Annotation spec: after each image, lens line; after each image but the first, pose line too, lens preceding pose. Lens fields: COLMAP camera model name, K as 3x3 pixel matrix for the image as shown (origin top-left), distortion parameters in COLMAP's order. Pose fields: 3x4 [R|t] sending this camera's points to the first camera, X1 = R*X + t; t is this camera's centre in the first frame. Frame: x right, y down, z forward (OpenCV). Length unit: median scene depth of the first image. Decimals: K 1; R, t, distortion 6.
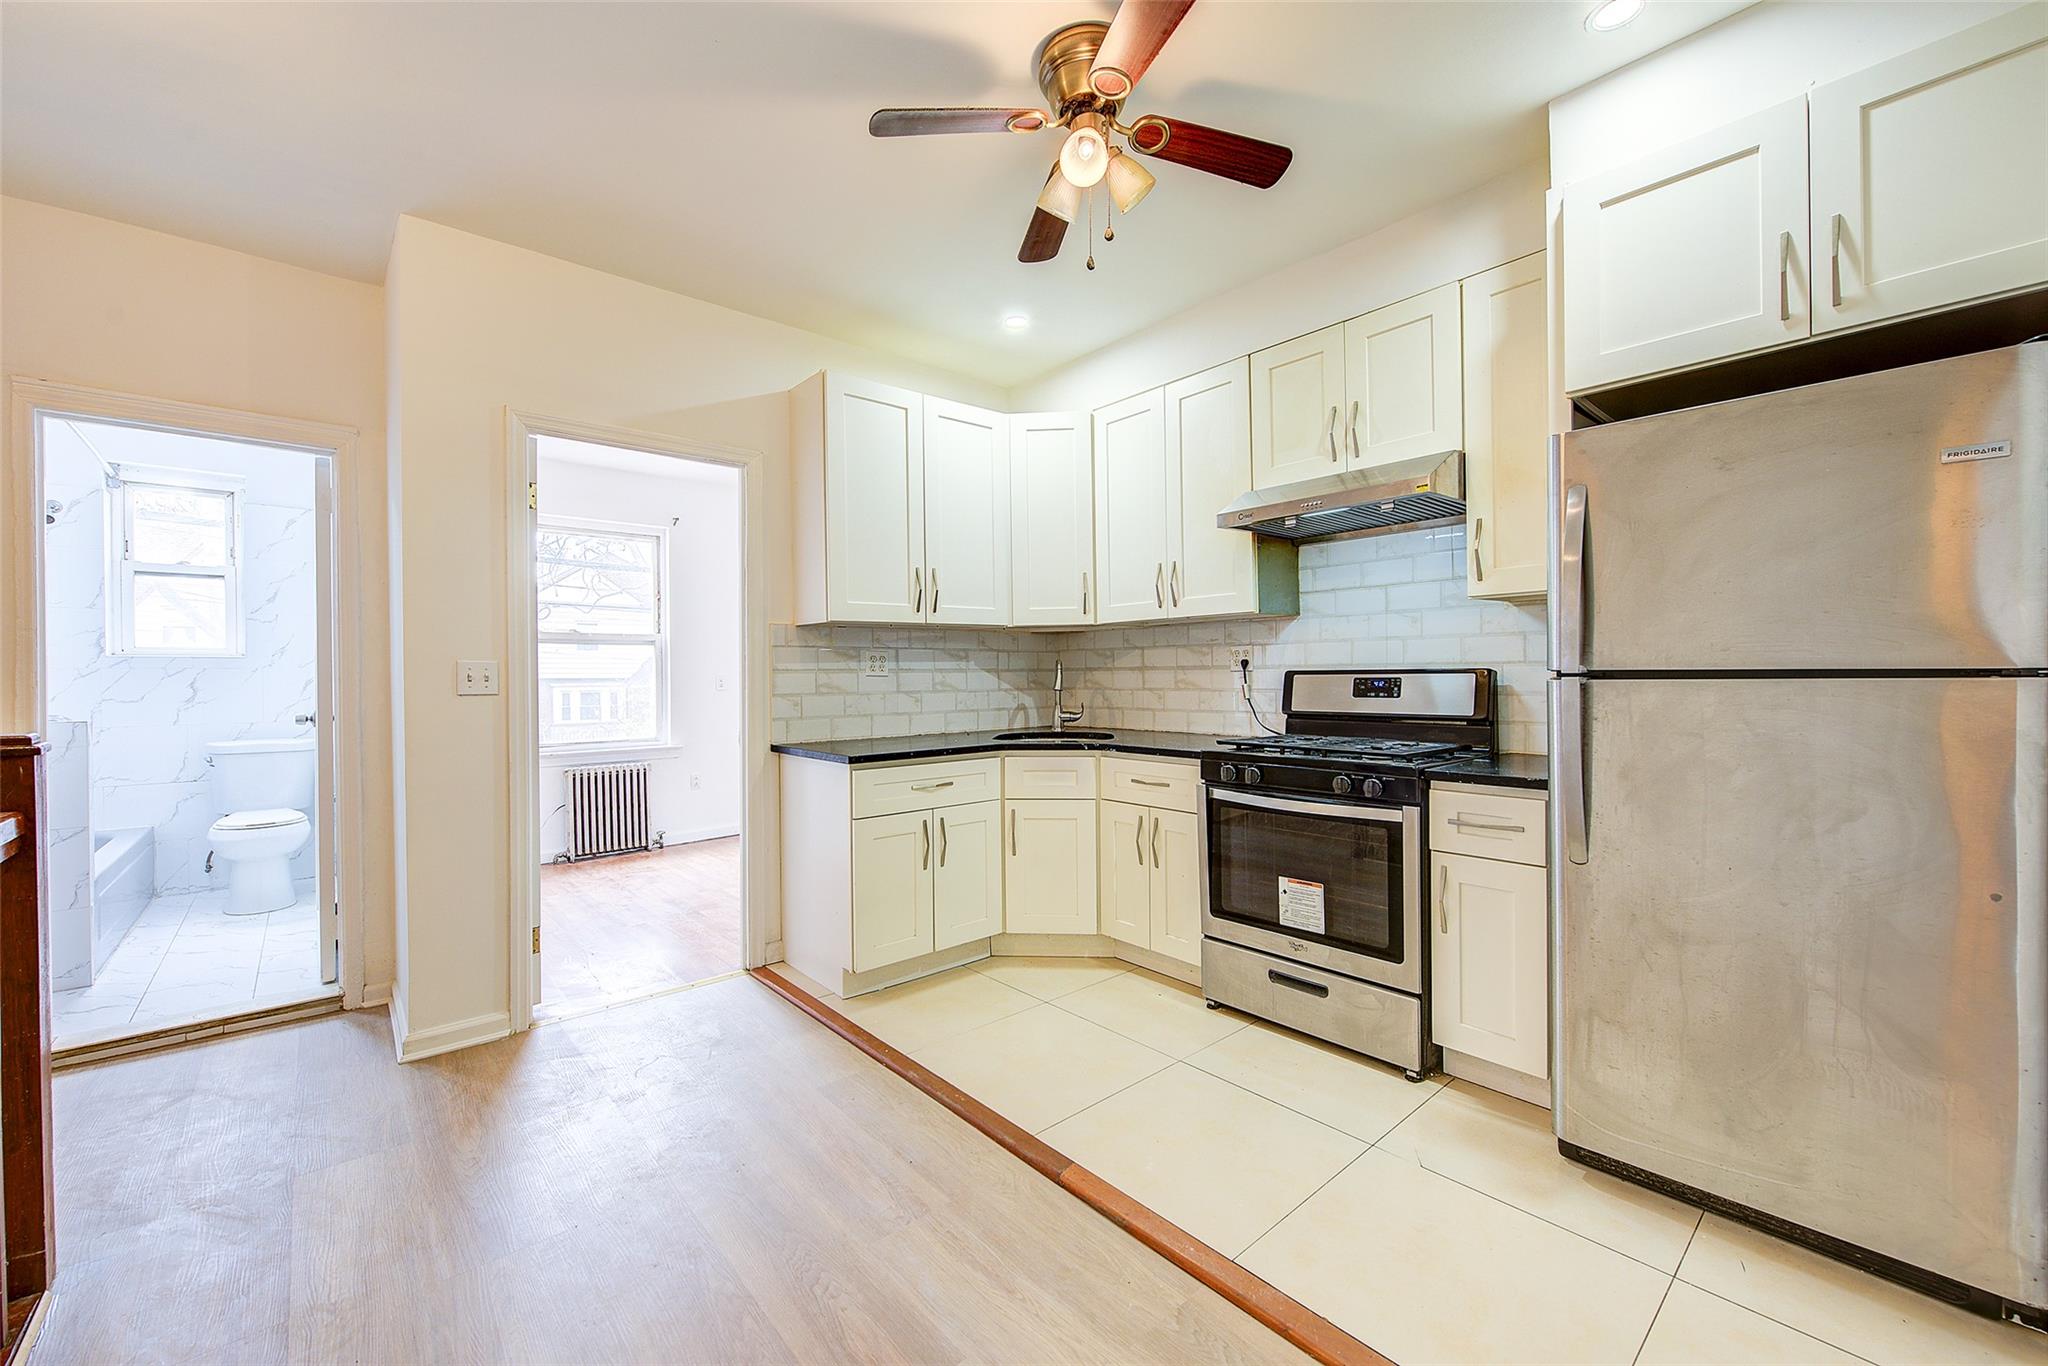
lens RADIAL K [[811.1, 0, 1041.3], [0, 811.1, 681.9], [0, 0, 1]] dist [-0.000813, -0.000370]
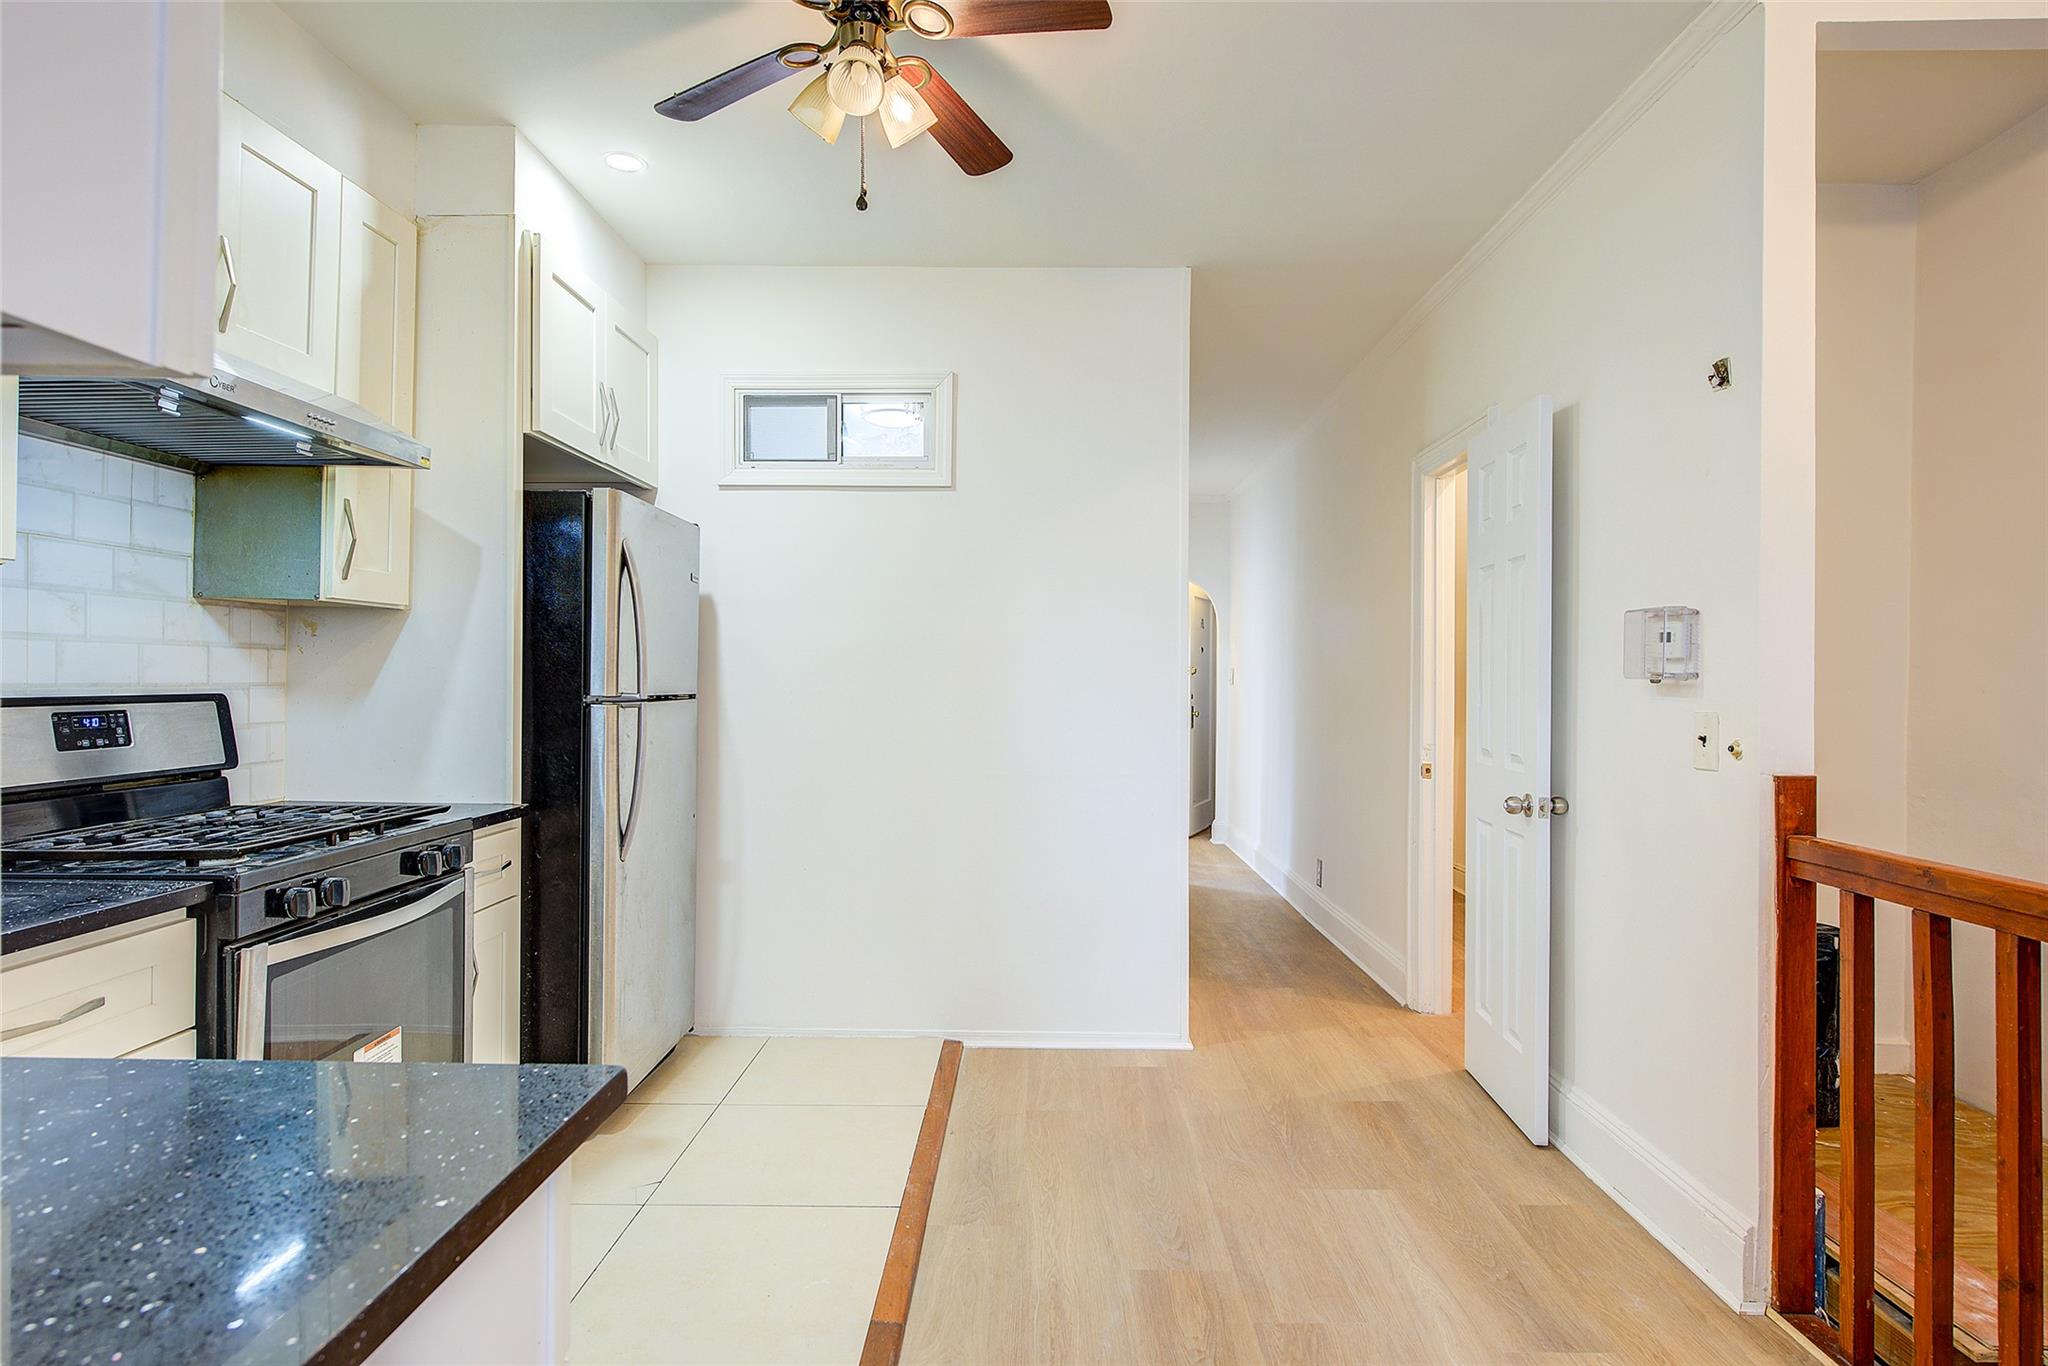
lens RADIAL K [[1033.2, 0, 1010.7], [0, 1033.2, 679.1], [0, 0, 1]] dist [0.006427, 0.000196]
pose [[-0.706772, 0.004526, 0.707427, -0.513106], [0.008535, 0.999961, 0.002130, -0.023201], [-0.707390, 0.007543, -0.706784, 1.067684]]
